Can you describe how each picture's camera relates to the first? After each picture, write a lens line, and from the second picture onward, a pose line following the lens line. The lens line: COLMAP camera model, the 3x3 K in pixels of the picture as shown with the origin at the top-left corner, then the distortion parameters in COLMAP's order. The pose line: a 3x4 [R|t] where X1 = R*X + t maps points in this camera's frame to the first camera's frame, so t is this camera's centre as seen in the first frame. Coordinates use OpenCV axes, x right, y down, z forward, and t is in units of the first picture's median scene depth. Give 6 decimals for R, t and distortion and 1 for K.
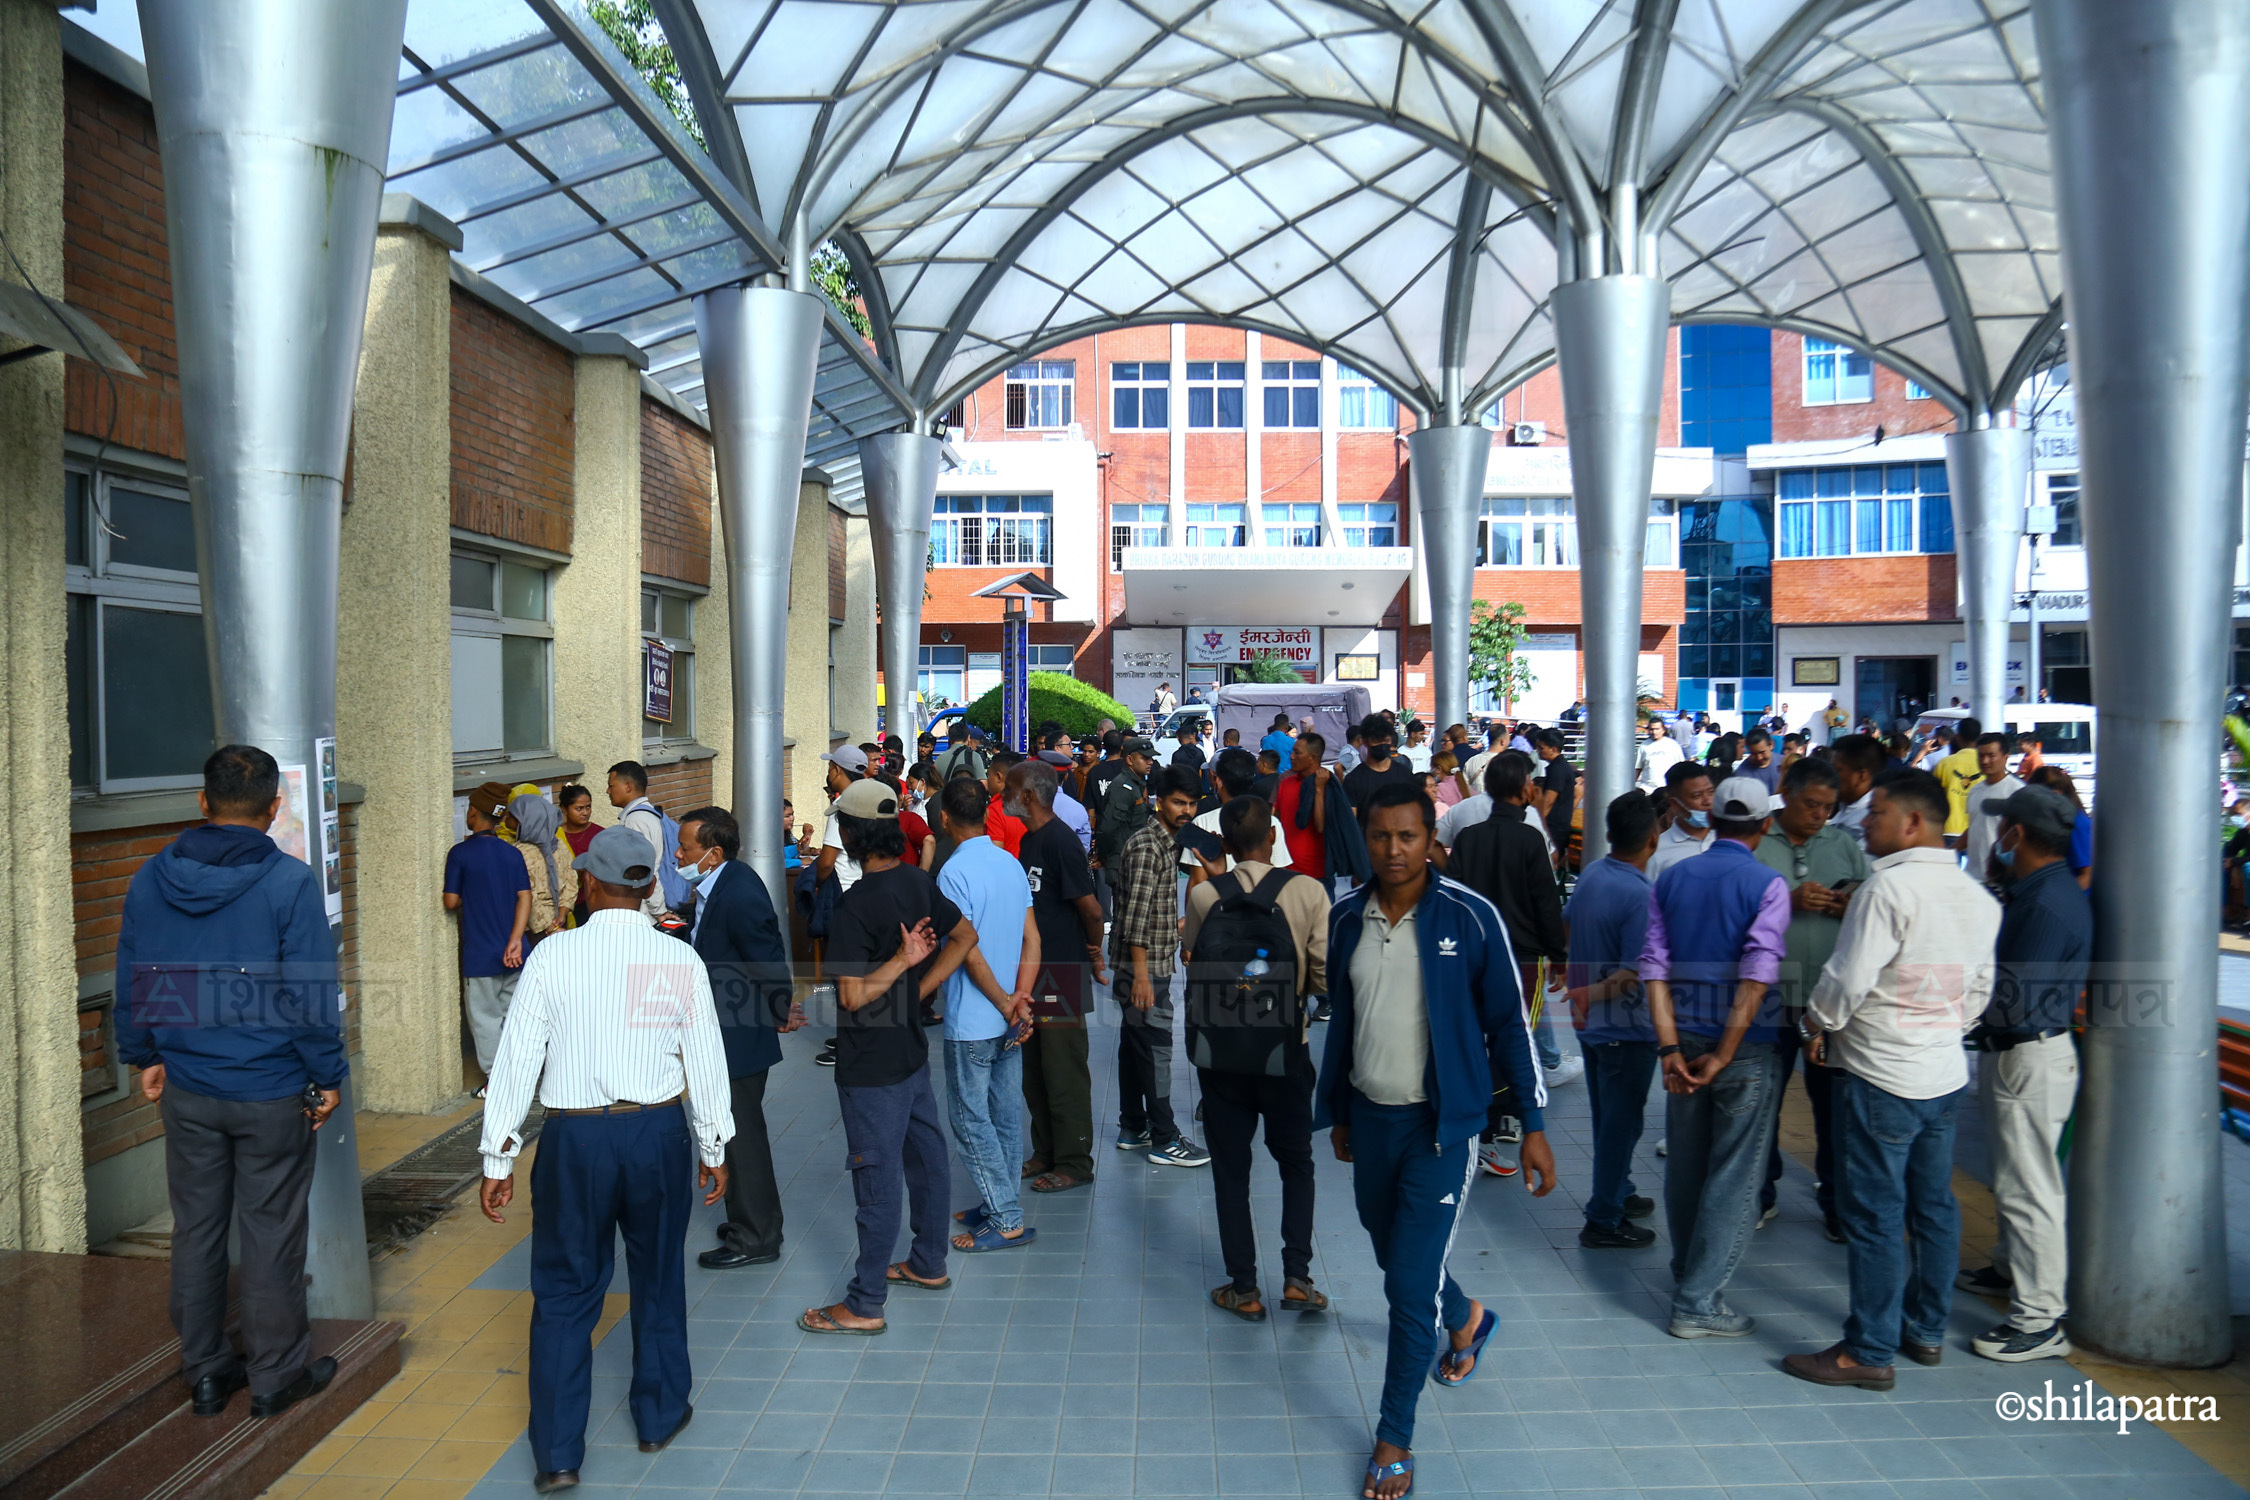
lens RADIAL K [[1513.4, 0, 1123.2], [0, 1513.4, 743.9], [0, 0, 1]] dist [-0.102878, 0.045738]
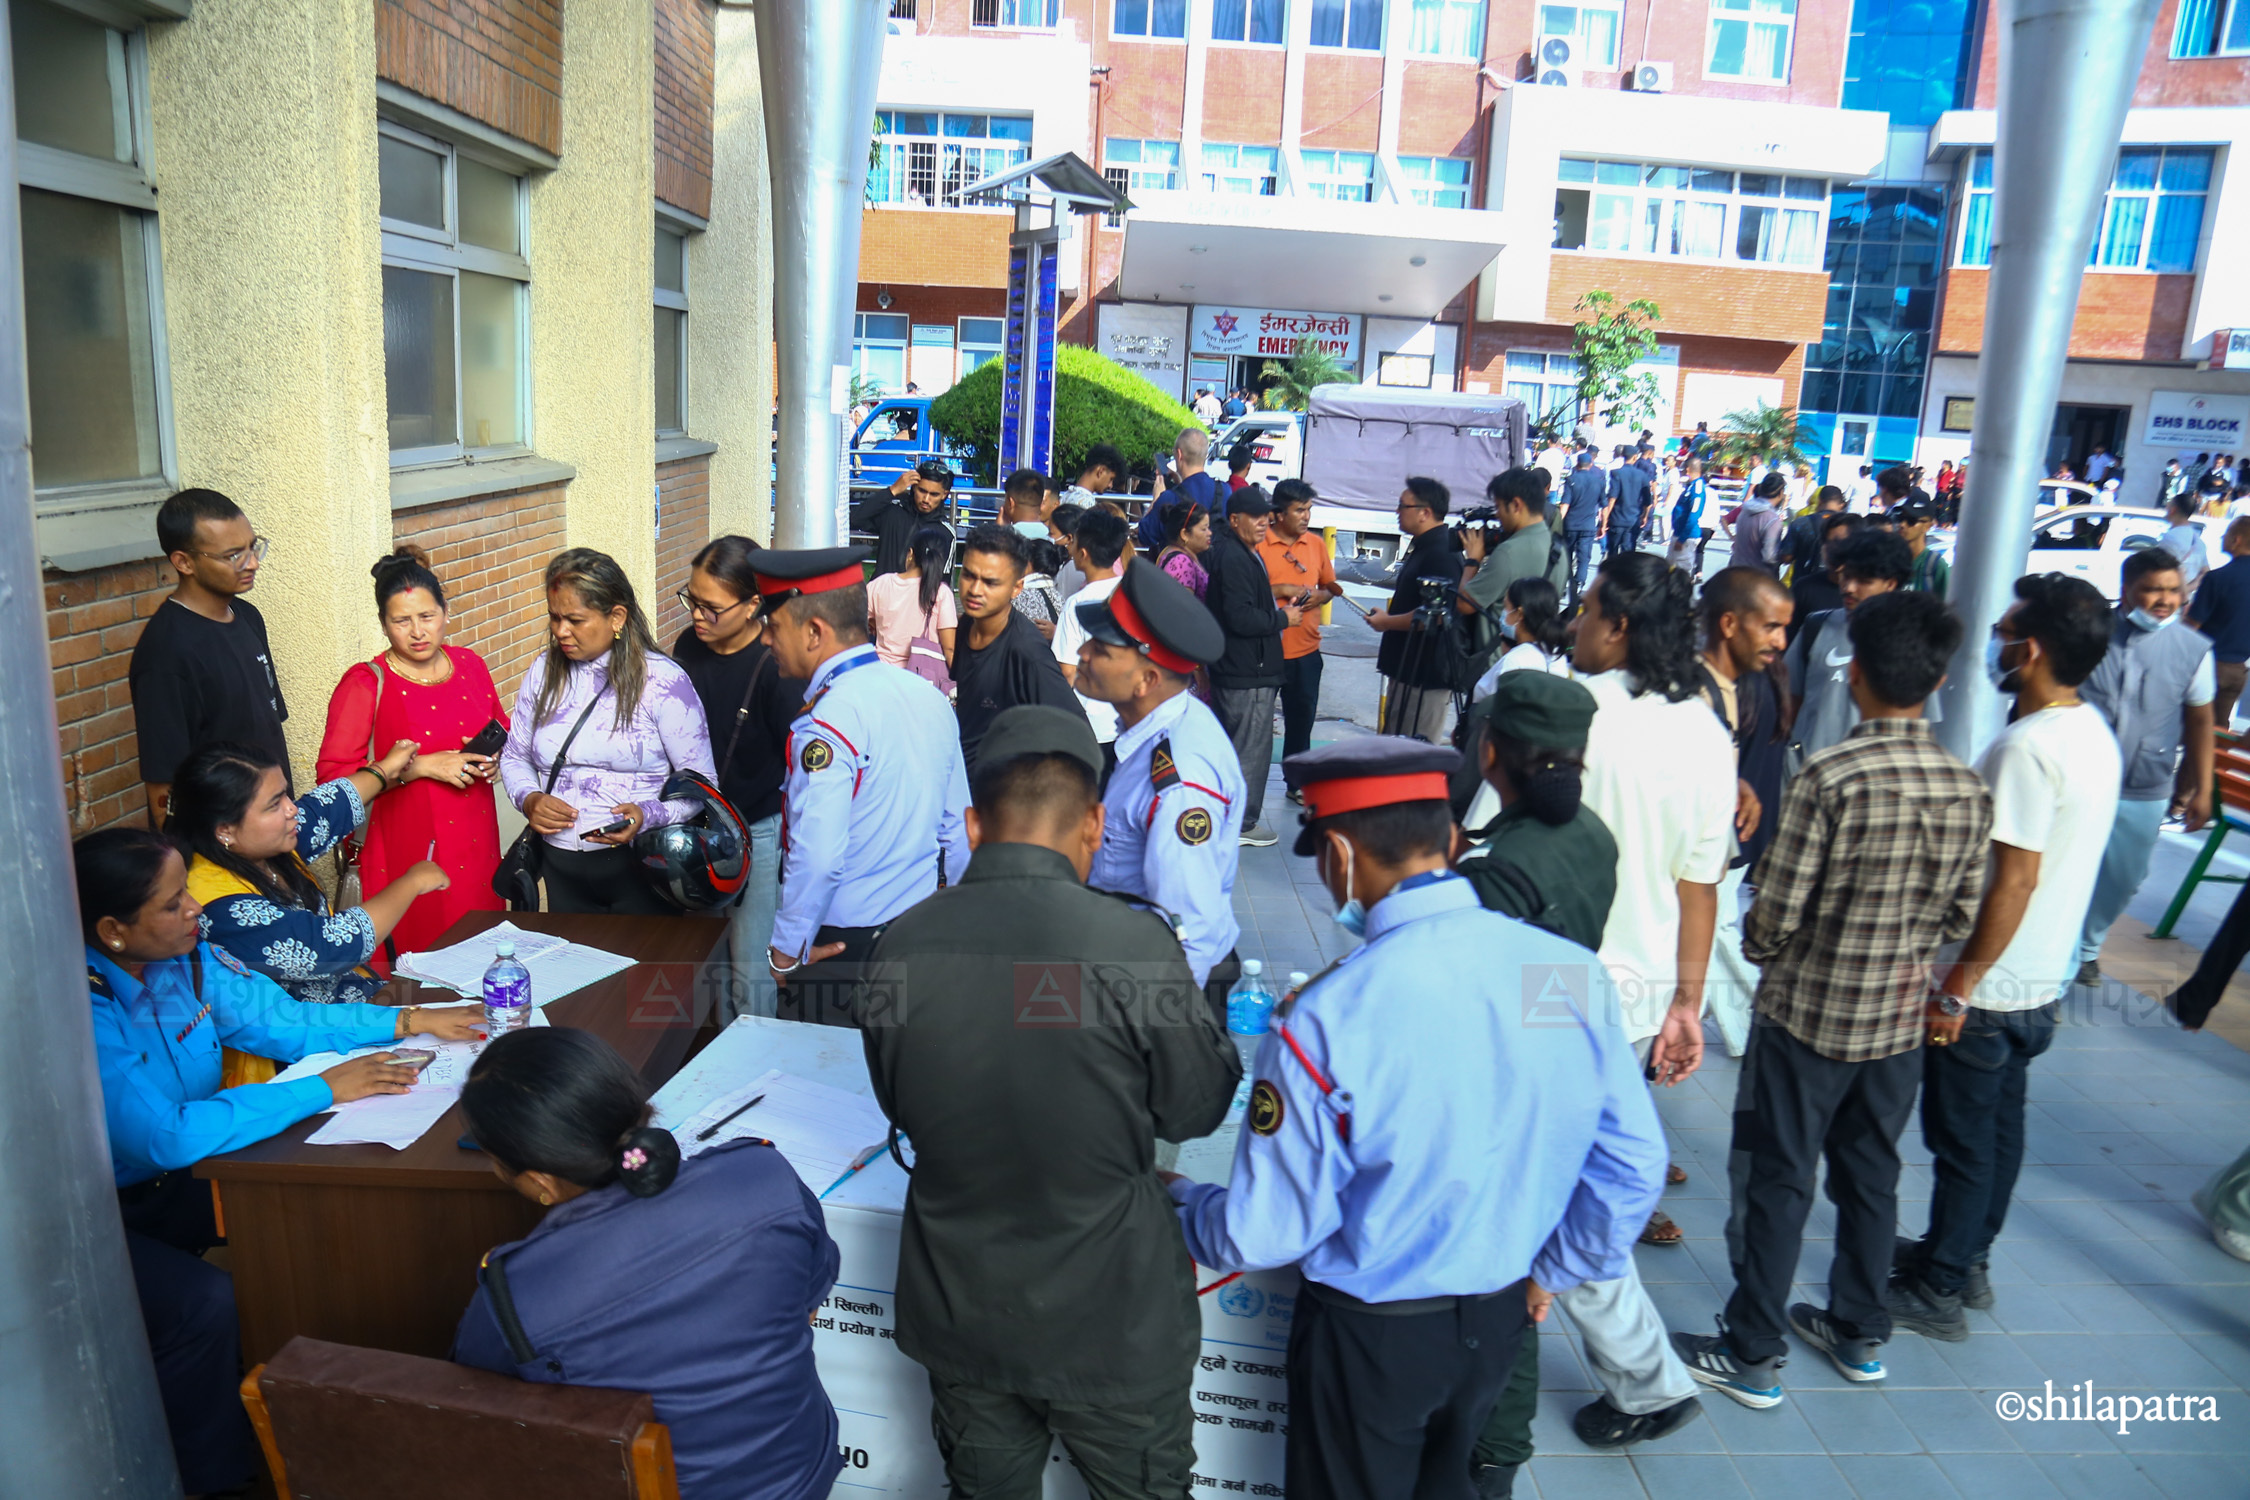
lens RADIAL K [[1513.4, 0, 1128.9], [0, 1513.4, 756.1], [0, 0, 1]] dist [-0.102878, 0.045738]
pose [[0.997570, 0.042834, 0.054941, -0.024745], [-0.052920, 0.978826, 0.197737, -0.000431], [-0.045307, -0.200164, 0.978714, 0.197432]]
